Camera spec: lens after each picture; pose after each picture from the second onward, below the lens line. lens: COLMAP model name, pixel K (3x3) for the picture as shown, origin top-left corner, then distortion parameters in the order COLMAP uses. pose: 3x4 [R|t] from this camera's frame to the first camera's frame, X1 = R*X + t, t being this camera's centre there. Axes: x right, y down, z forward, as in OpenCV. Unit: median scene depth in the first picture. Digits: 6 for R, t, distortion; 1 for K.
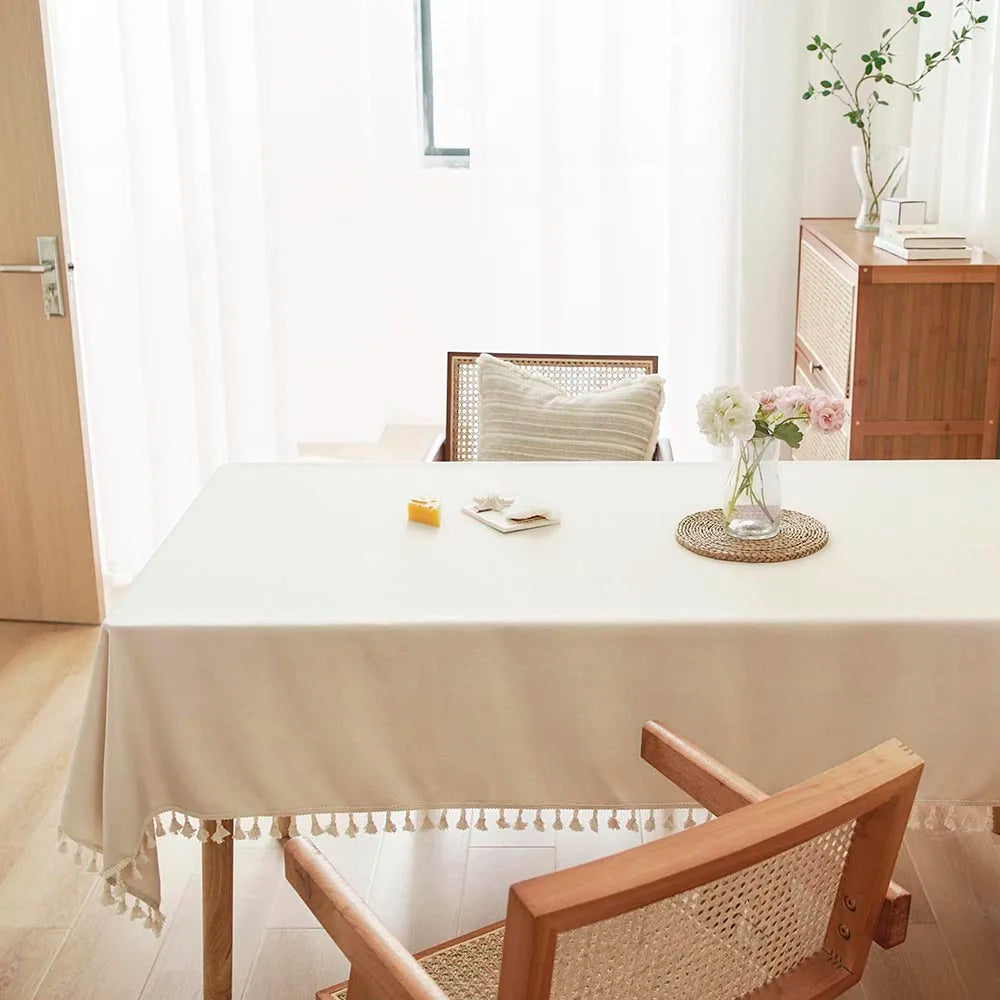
lens RADIAL K [[1465.5, 0, 507.4], [0, 1465.5, 491.5], [0, 0, 1]] dist [-0.191831, 0.000000]
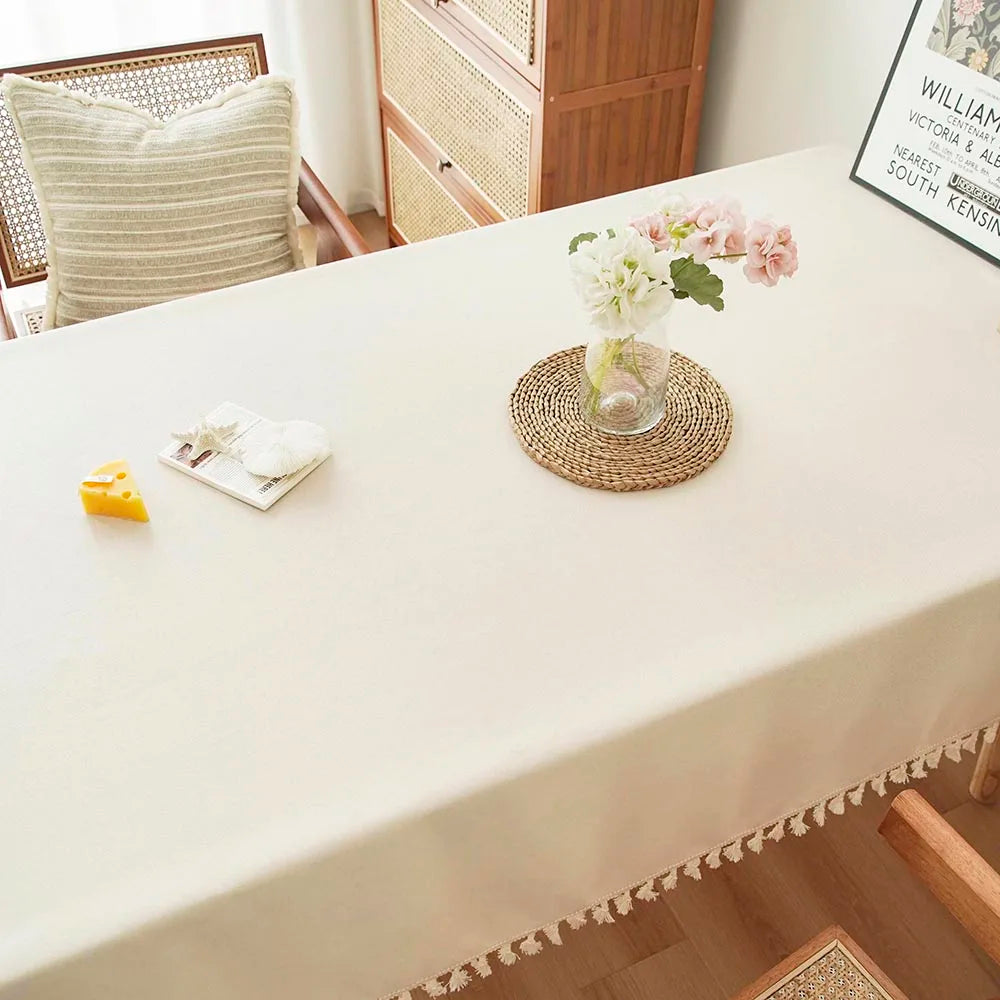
lens RADIAL K [[1153.7, 0, 493.6], [0, 1153.7, 519.7], [0, 0, 1]] dist [-0.022716, 0.000000]
pose [[0.885043, -0.307432, 0.349549, -0.067410], [0.118772, 0.875176, 0.469000, -0.141190], [-0.450102, -0.373568, 0.811082, 0.430897]]
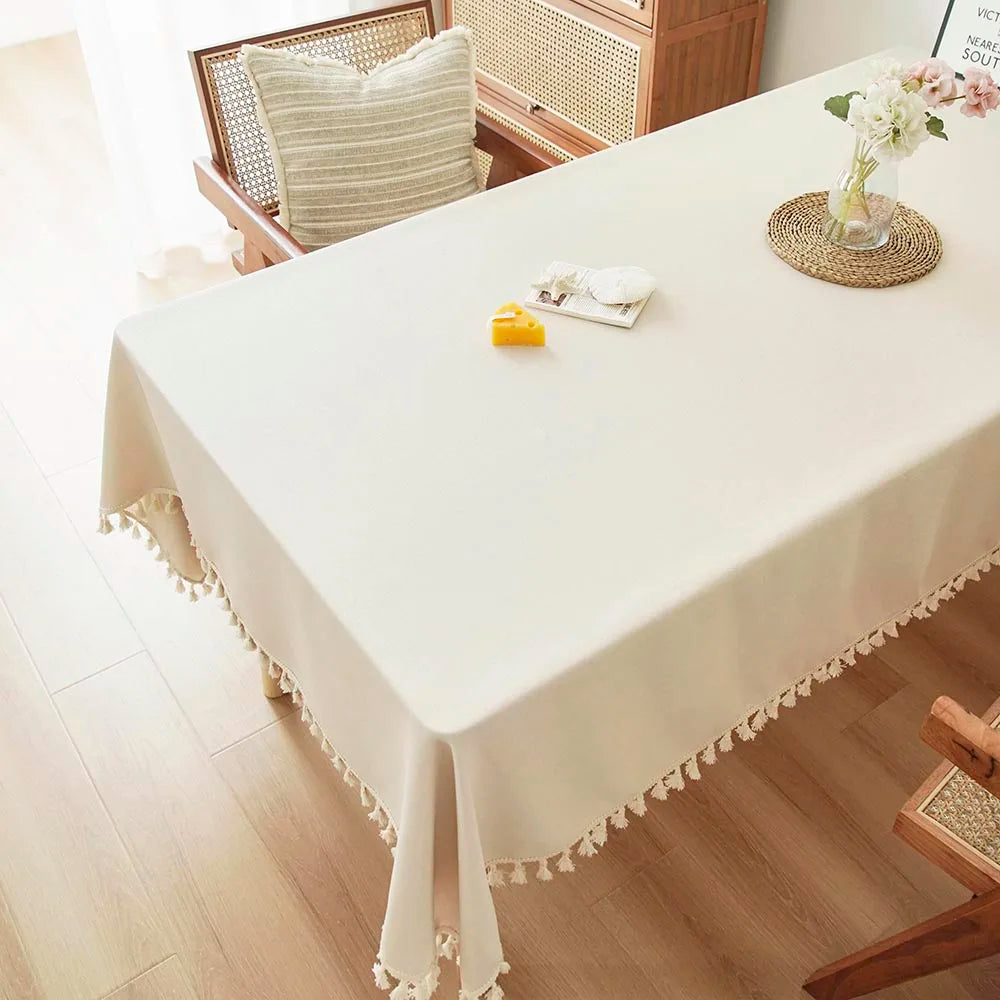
lens RADIAL K [[1116.5, 0, 497.2], [0, 1116.5, 425.4], [0, 0, 1]] dist [-0.025774, 0.000000]
pose [[0.800066, -0.387254, 0.458180, -0.272201], [0.185010, 0.885791, 0.425611, -0.148981], [-0.570672, -0.255749, 0.780337, 0.428000]]
